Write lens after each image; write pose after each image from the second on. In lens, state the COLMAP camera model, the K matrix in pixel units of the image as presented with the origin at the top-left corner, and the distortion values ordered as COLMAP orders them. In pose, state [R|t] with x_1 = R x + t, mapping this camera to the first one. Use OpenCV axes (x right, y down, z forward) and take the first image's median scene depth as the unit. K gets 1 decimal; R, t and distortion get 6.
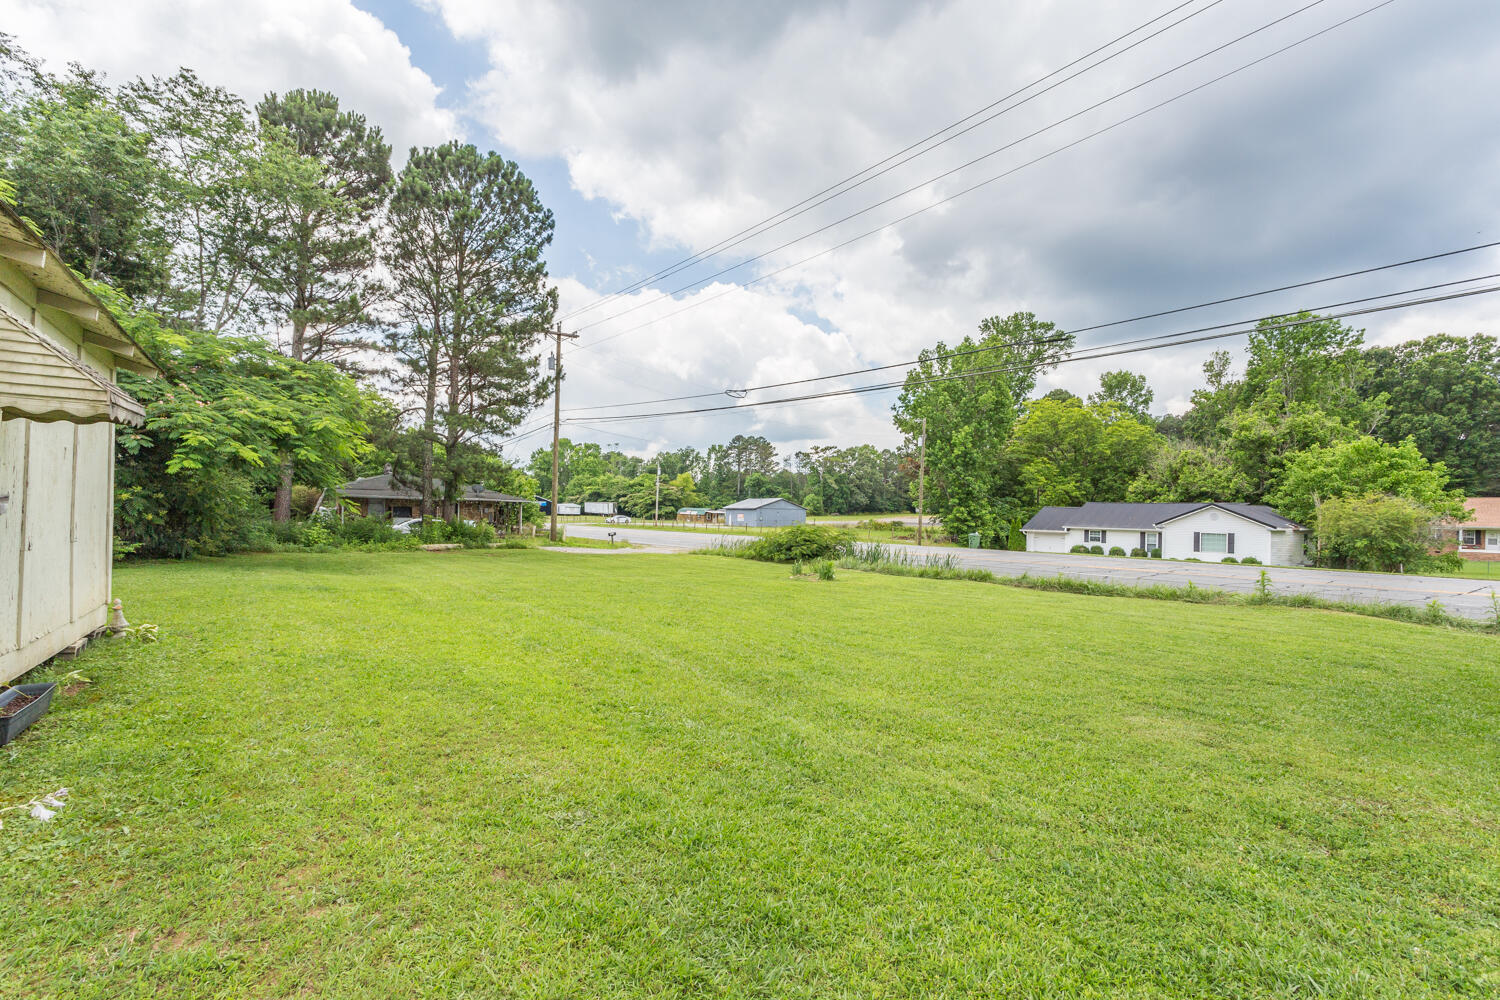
lens RADIAL K [[723.6, 0, 749.9], [0, 723.6, 503.4], [0, 0, 1]] dist [-0.000479, -0.000177]
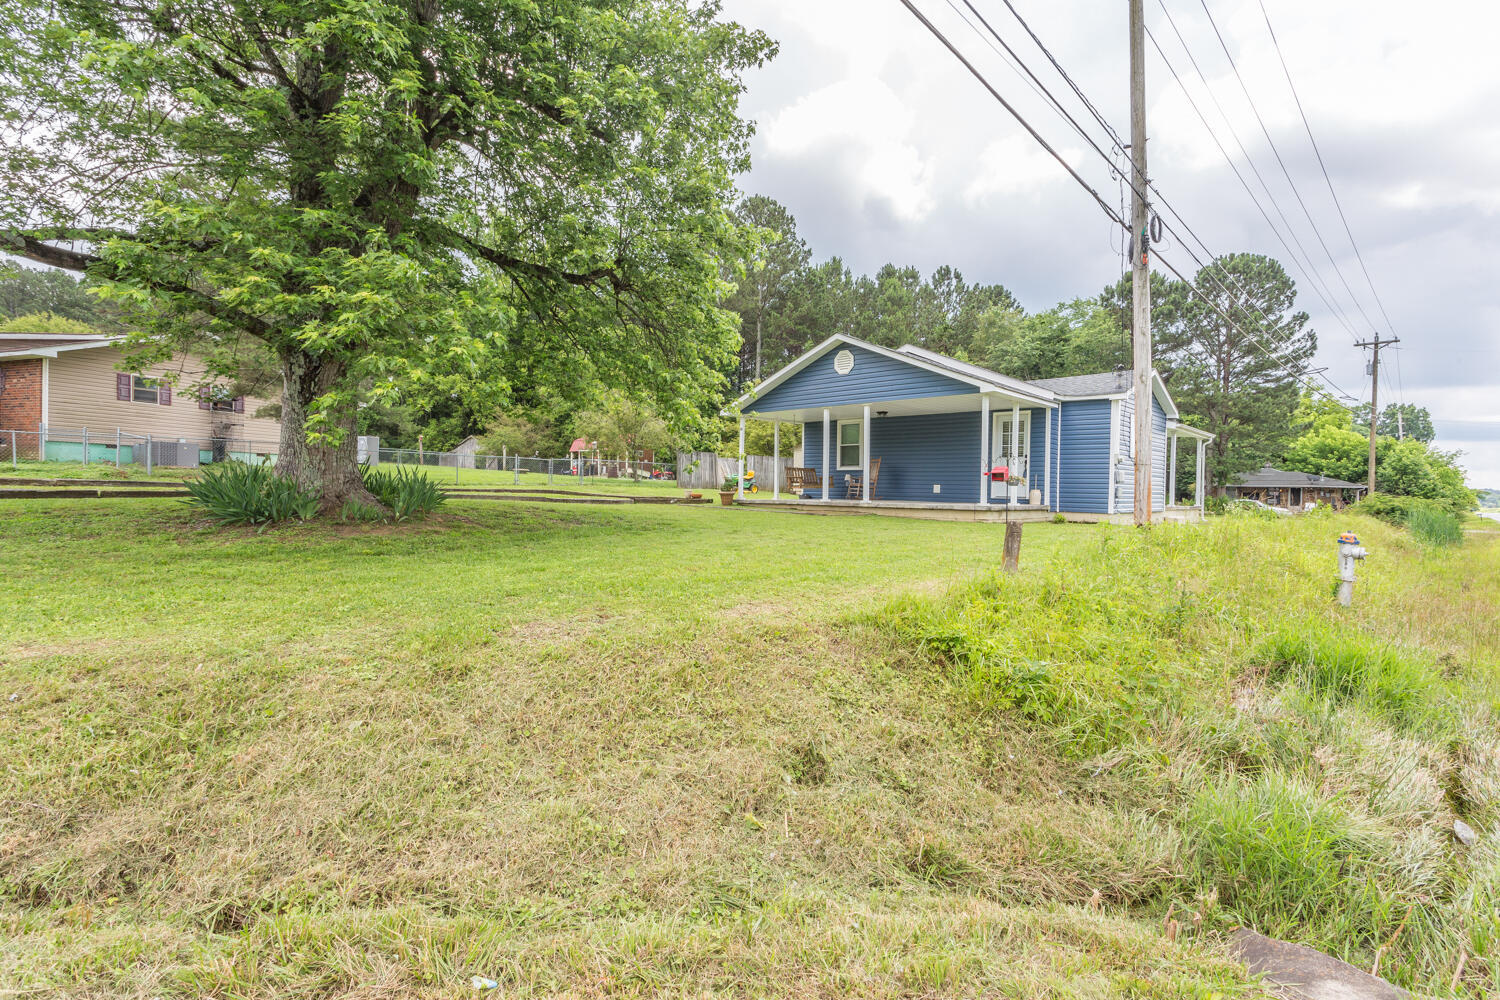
lens RADIAL K [[704.5, 0, 731.9], [0, 704.5, 506.0], [0, 0, 1]] dist [0.001033, 0.000753]
pose [[0.162184, -0.000609, -0.986760, 0.395716], [-0.002948, 0.999995, -0.001102, 0.019886], [0.986756, 0.003088, 0.162182, -0.117626]]
